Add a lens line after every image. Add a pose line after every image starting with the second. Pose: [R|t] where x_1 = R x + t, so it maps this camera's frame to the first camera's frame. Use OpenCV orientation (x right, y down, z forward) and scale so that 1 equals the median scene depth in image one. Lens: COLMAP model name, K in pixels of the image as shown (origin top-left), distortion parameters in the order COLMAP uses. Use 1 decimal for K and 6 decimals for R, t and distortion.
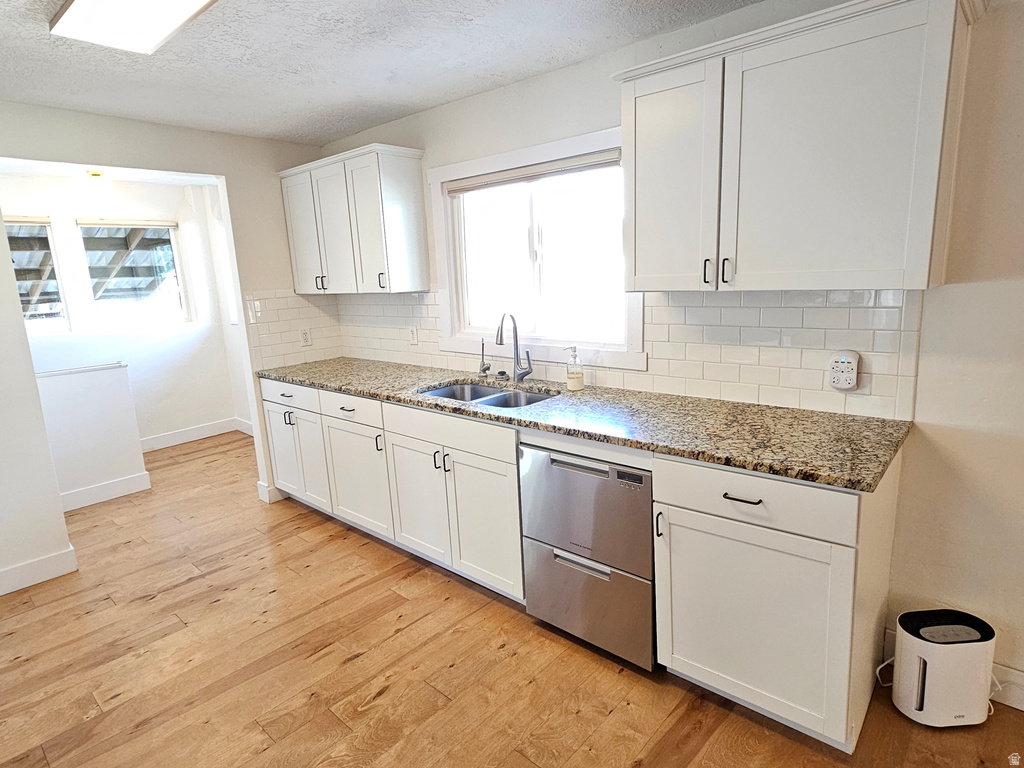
lens RADIAL K [[565.9, 0, 515.4], [0, 565.9, 382.4], [0, 0, 1]] dist [-0.000625, -0.001241]
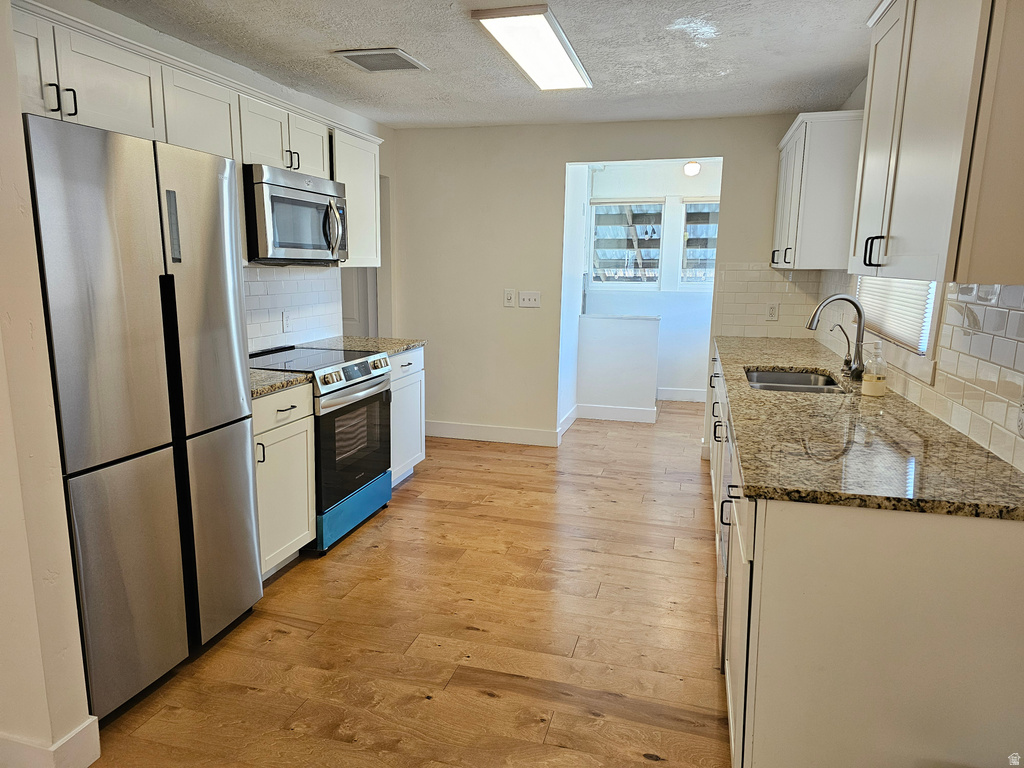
lens RADIAL K [[677.0, 0, 510.5], [0, 677.0, 386.8], [0, 0, 1]] dist [0.070228, -0.051035]
pose [[0.437009, 0.210171, -0.874558, 0.740023], [-0.205457, 0.969936, 0.130427, -0.021188], [0.875677, 0.122686, 0.467052, 0.081215]]
